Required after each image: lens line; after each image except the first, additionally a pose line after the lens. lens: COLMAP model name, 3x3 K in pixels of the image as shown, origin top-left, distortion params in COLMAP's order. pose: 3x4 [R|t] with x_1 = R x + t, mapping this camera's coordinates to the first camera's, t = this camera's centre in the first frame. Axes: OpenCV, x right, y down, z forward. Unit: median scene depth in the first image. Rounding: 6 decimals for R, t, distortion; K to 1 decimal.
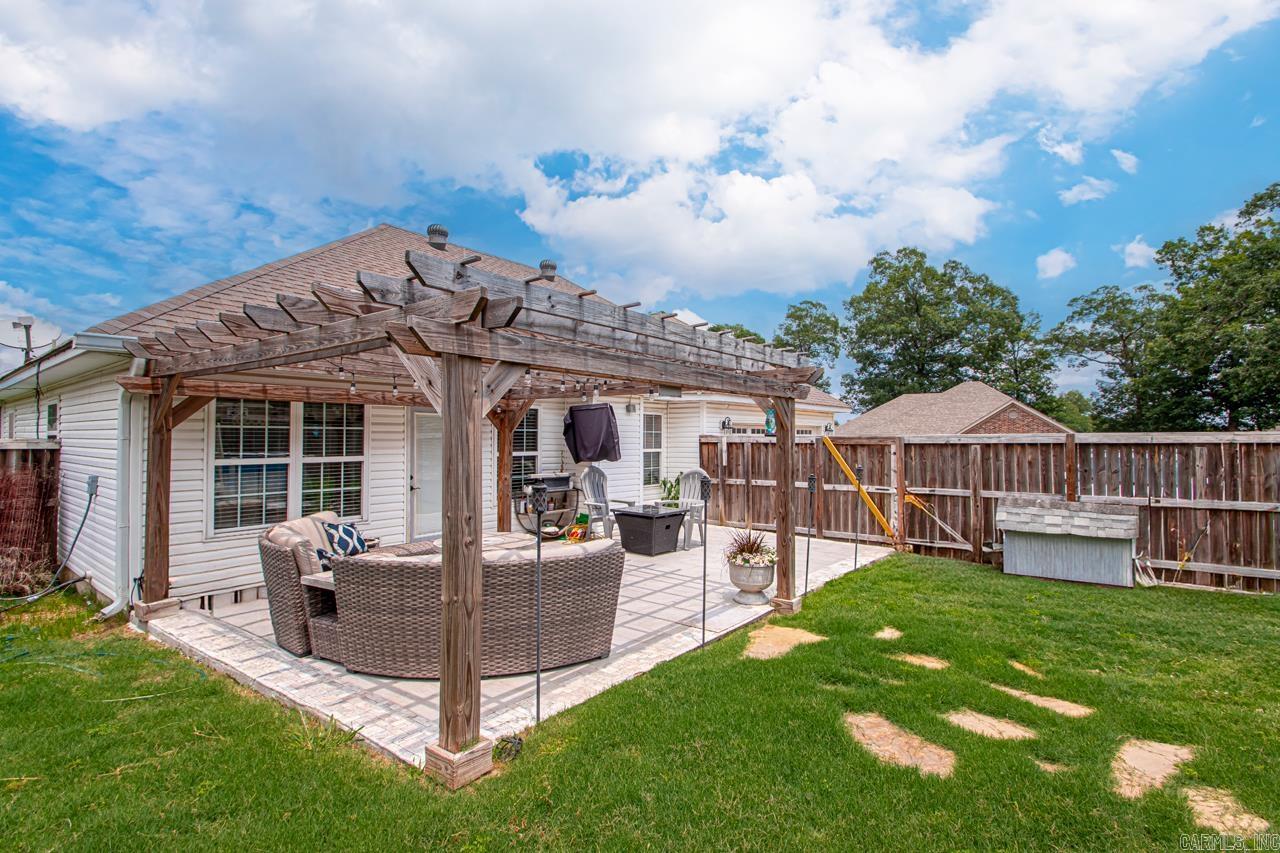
lens RADIAL K [[590.3, 0, 649.7], [0, 590.3, 430.2], [0, 0, 1]] dist [0.000676, -0.000246]
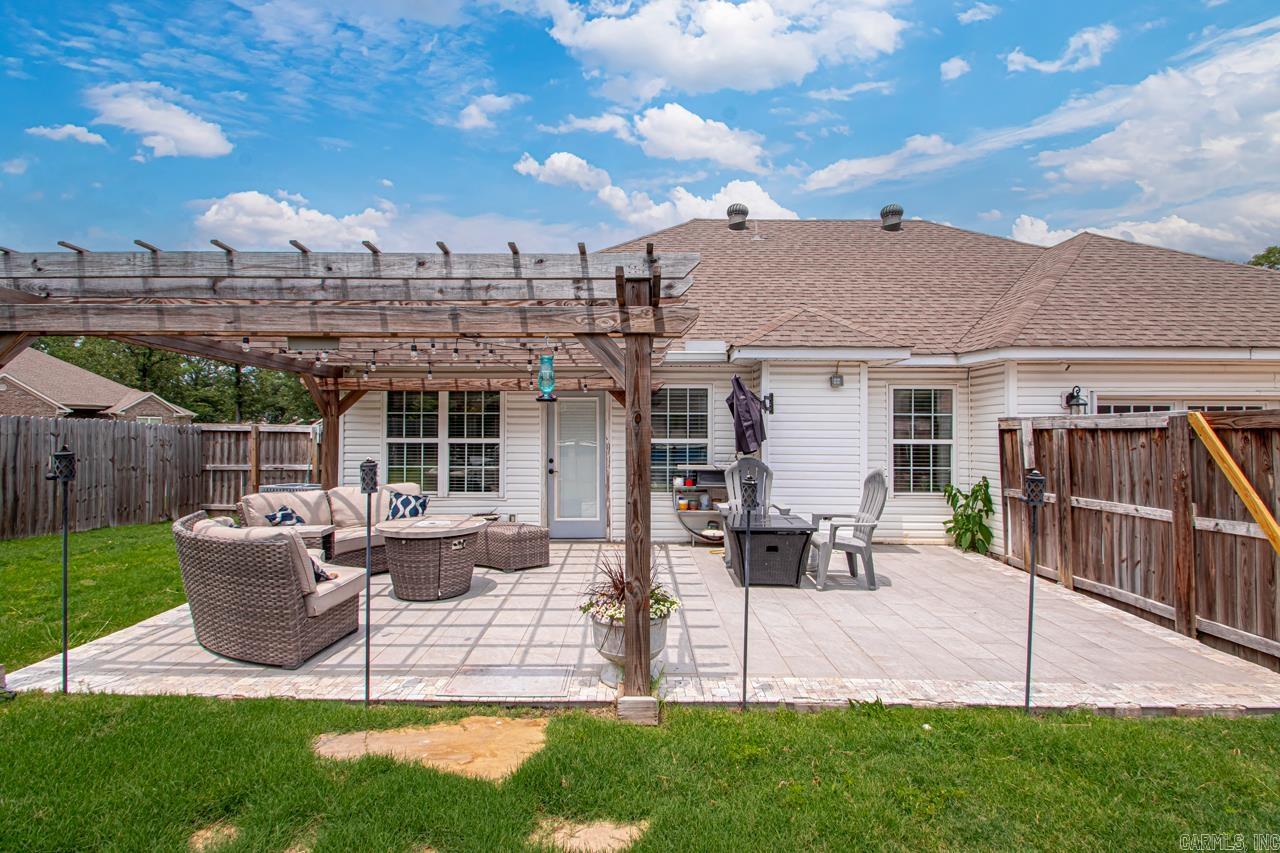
lens RADIAL K [[590.3, 0, 649.7], [0, 590.3, 430.2], [0, 0, 1]] dist [0.000676, -0.000246]
pose [[0.620963, -0.002777, -0.783835, 0.557309], [0.007852, 0.999966, 0.002678, 0.027685], [0.783800, -0.007817, 0.620964, 0.540988]]
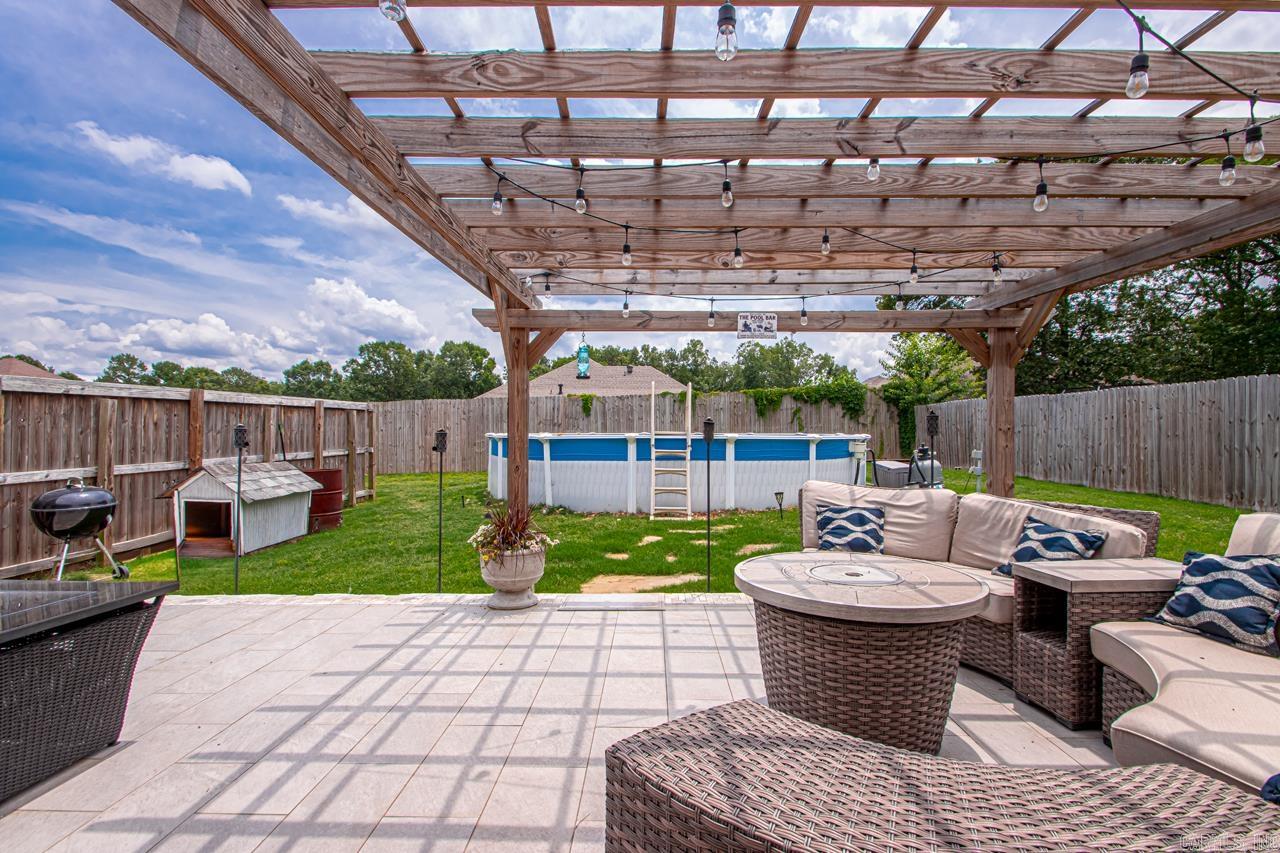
lens RADIAL K [[590.3, 0, 649.7], [0, 590.3, 430.2], [0, 0, 1]] dist [0.000676, -0.000246]
pose [[-0.588000, -0.004917, 0.808846, -0.422285], [-0.011326, 0.999934, -0.002155, 0.067263], [-0.808782, -0.010428, -0.588016, 1.085705]]
